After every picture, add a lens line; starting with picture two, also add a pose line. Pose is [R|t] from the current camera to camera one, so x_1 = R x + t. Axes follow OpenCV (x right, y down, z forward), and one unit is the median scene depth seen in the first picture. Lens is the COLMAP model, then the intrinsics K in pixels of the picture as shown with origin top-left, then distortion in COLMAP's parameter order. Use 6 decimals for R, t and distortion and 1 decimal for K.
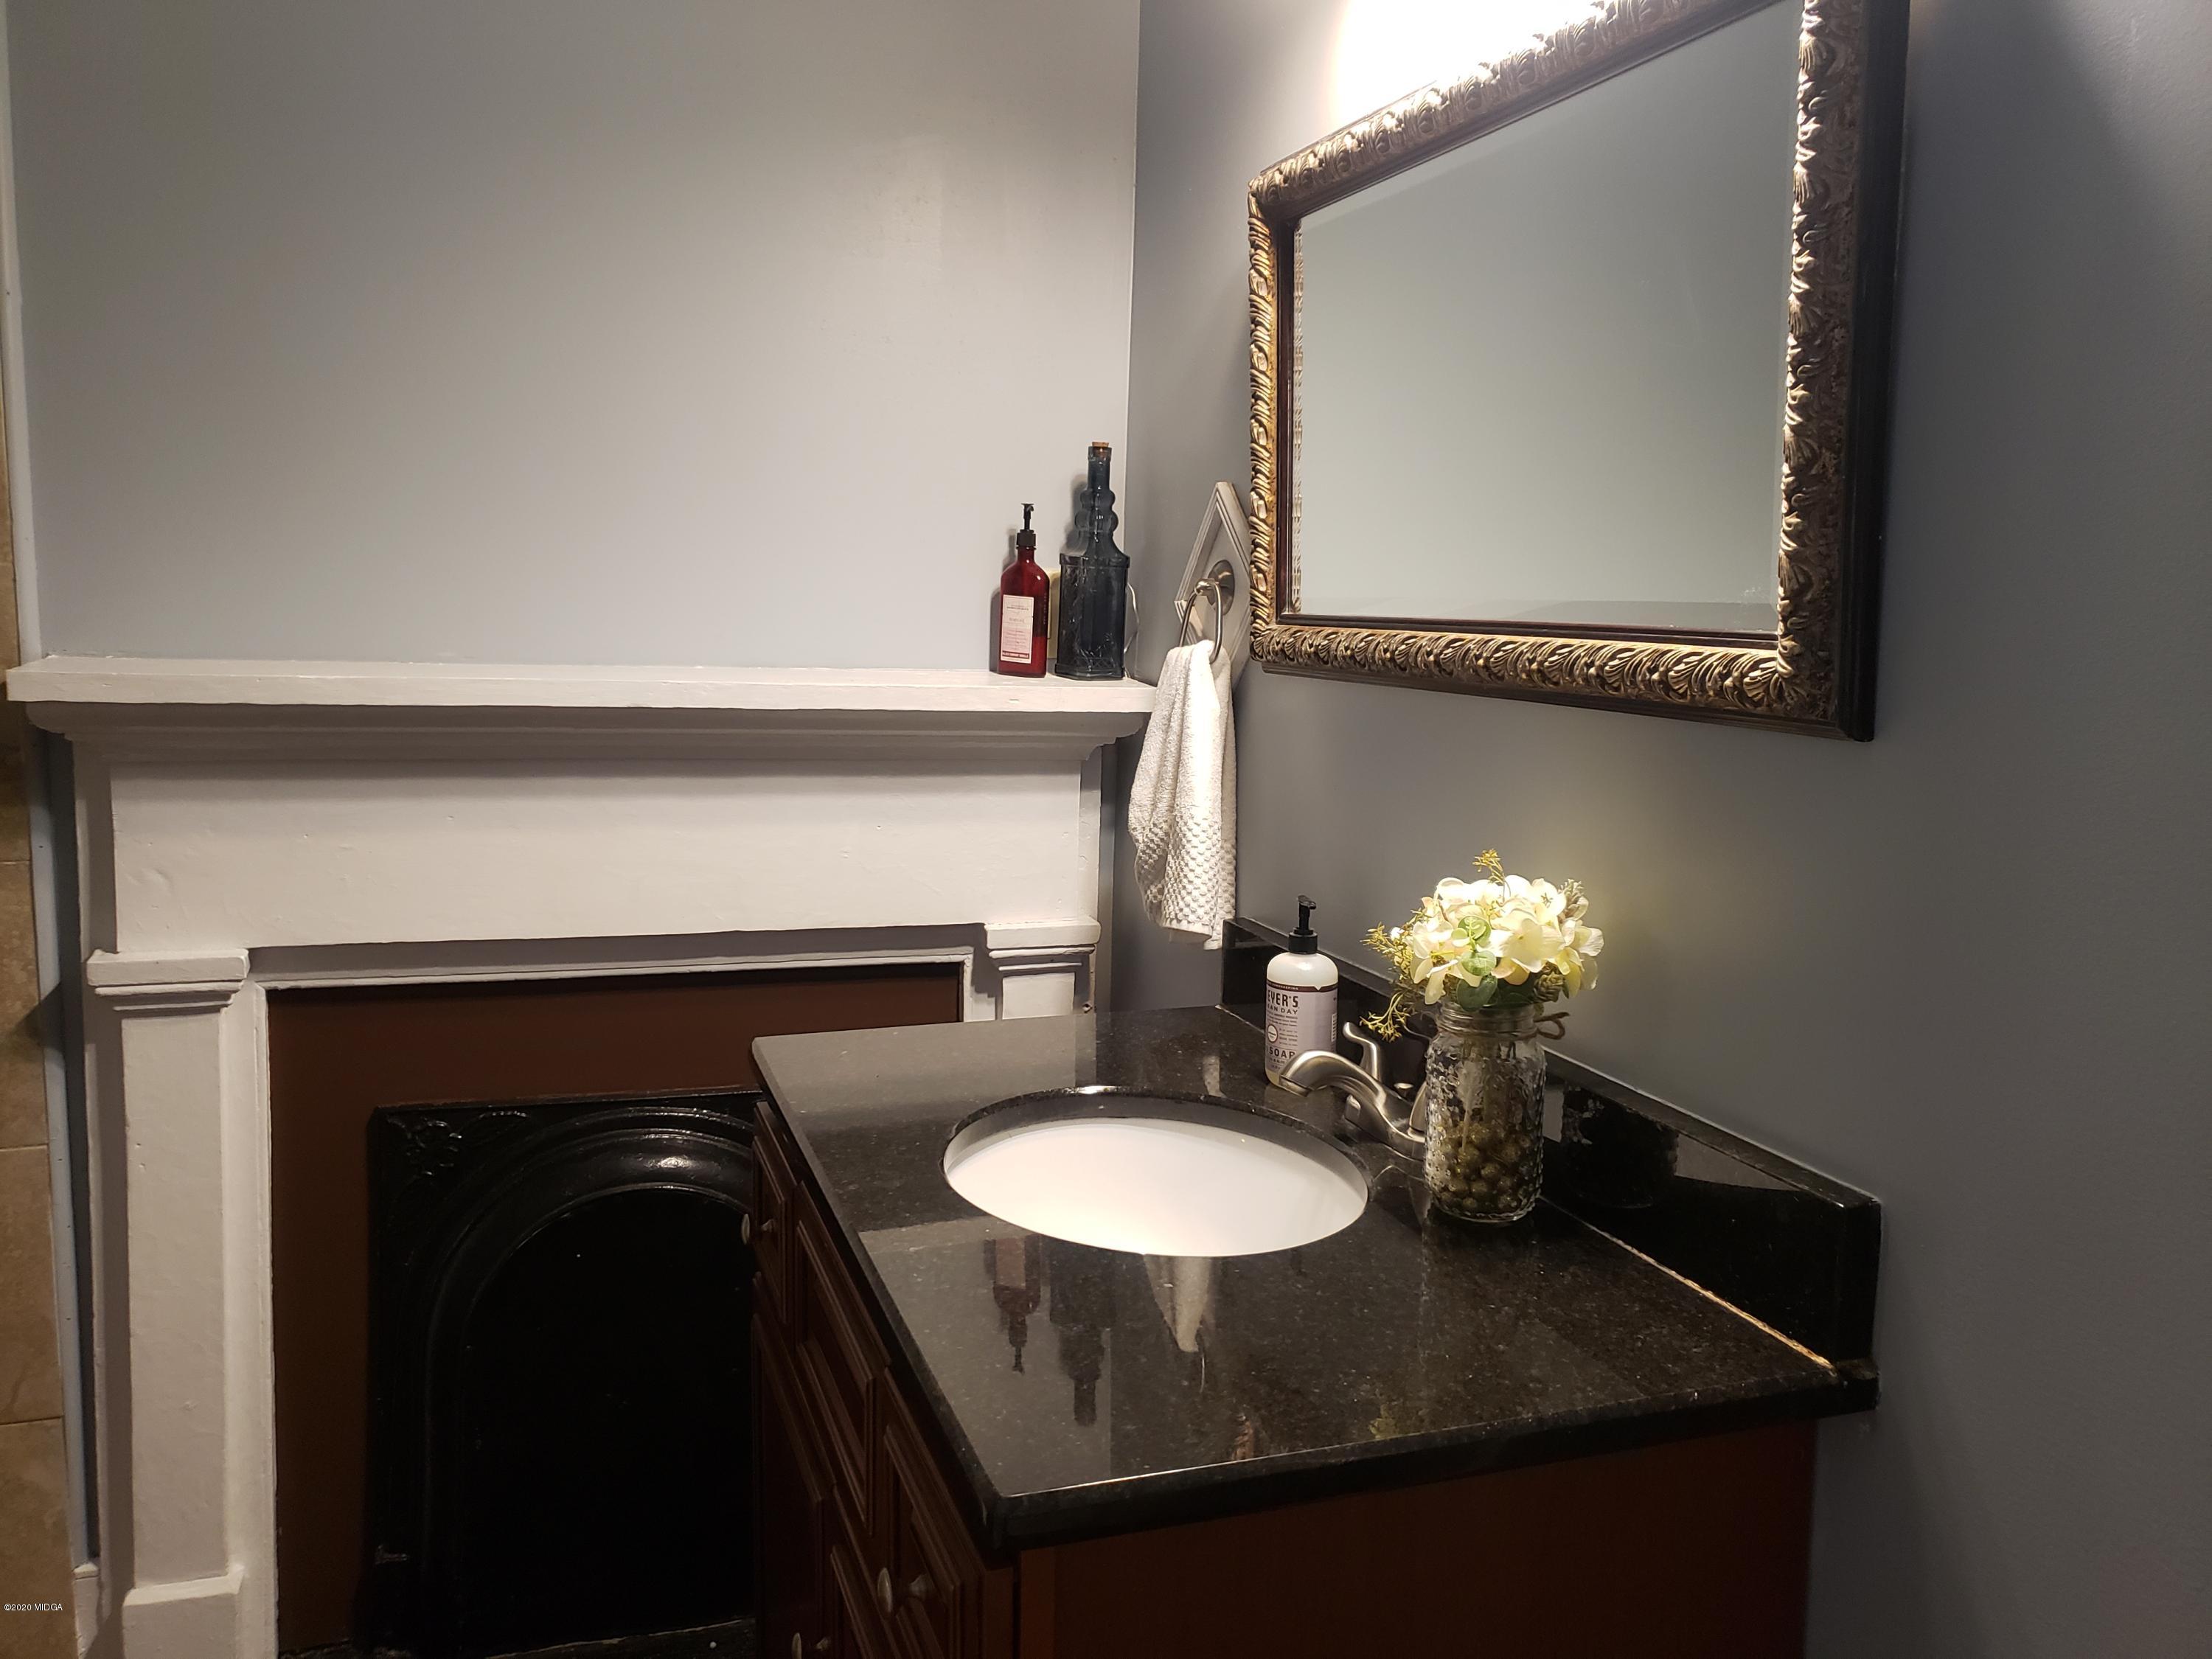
lens RADIAL K [[1690.2, 0, 1097.9], [0, 1690.2, 826.6], [0, 0, 1]] dist [0.037340, -0.037071]
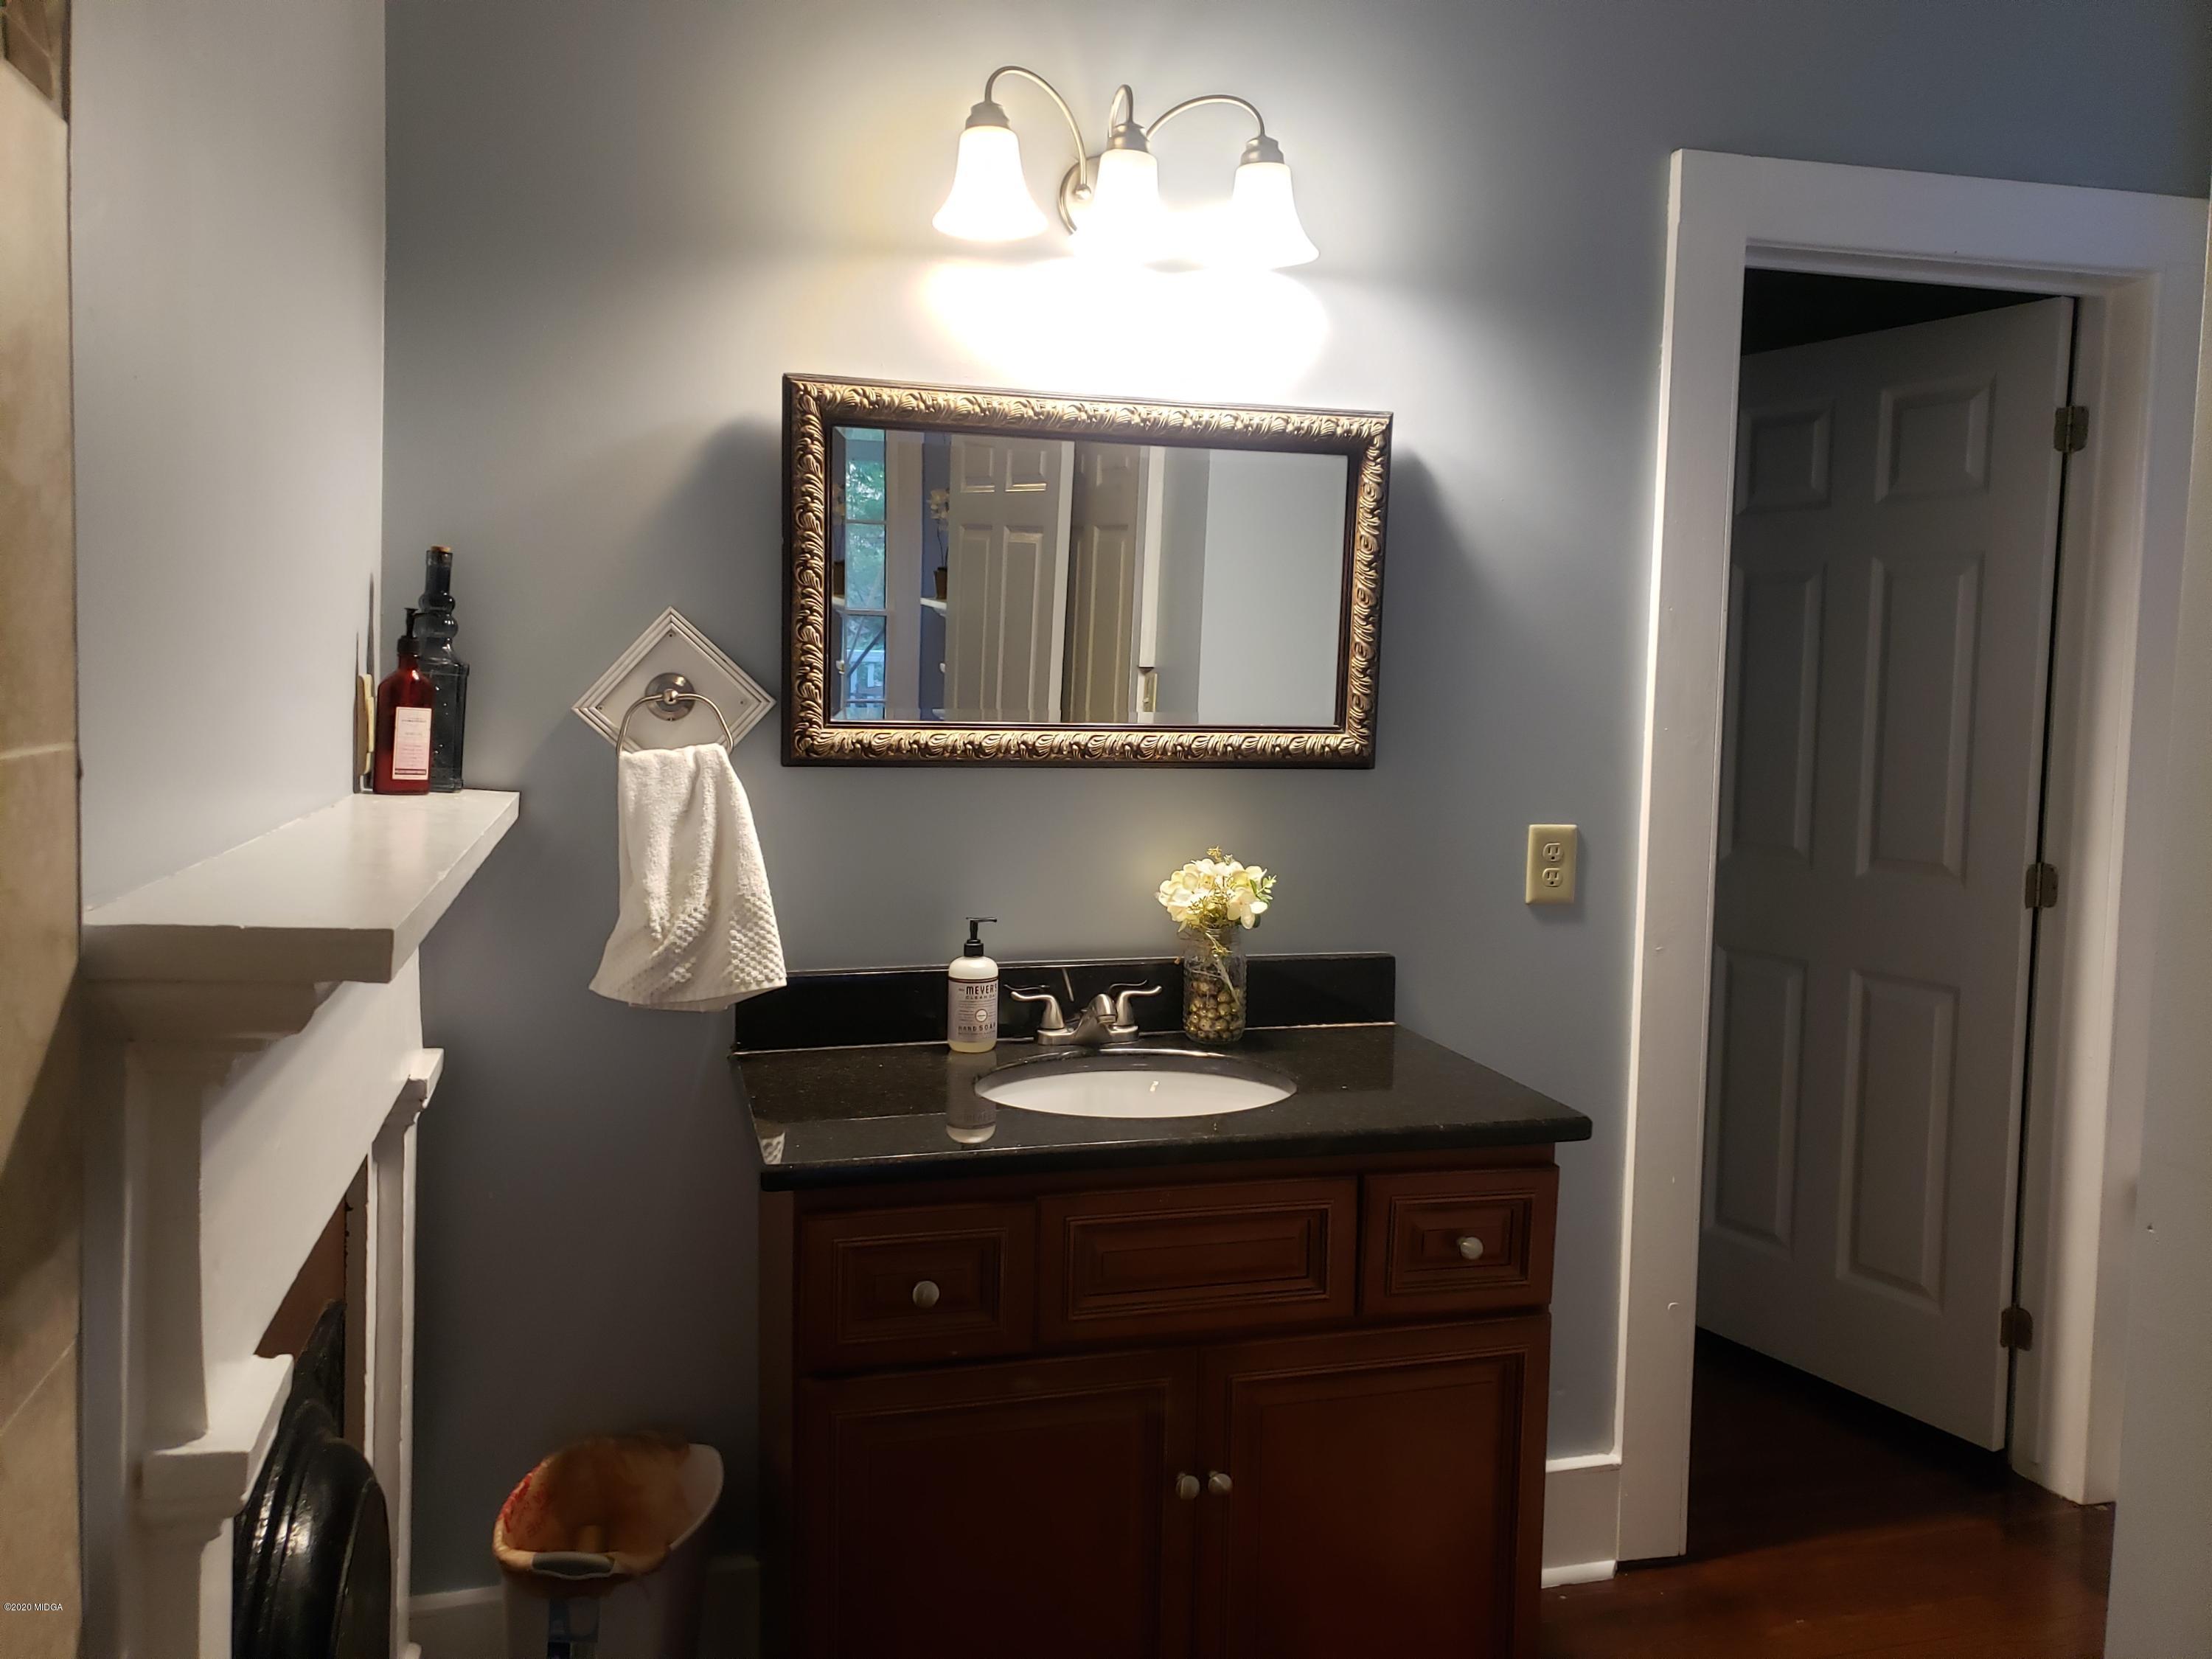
lens RADIAL K [[1690.2, 0, 1097.9], [0, 1690.2, 826.6], [0, 0, 1]] dist [0.037340, -0.037071]
pose [[0.078269, -0.103370, 0.991559, -0.992380], [0.122562, 0.988063, 0.093331, -0.120403], [-0.989370, 0.114223, 0.090004, 0.595949]]
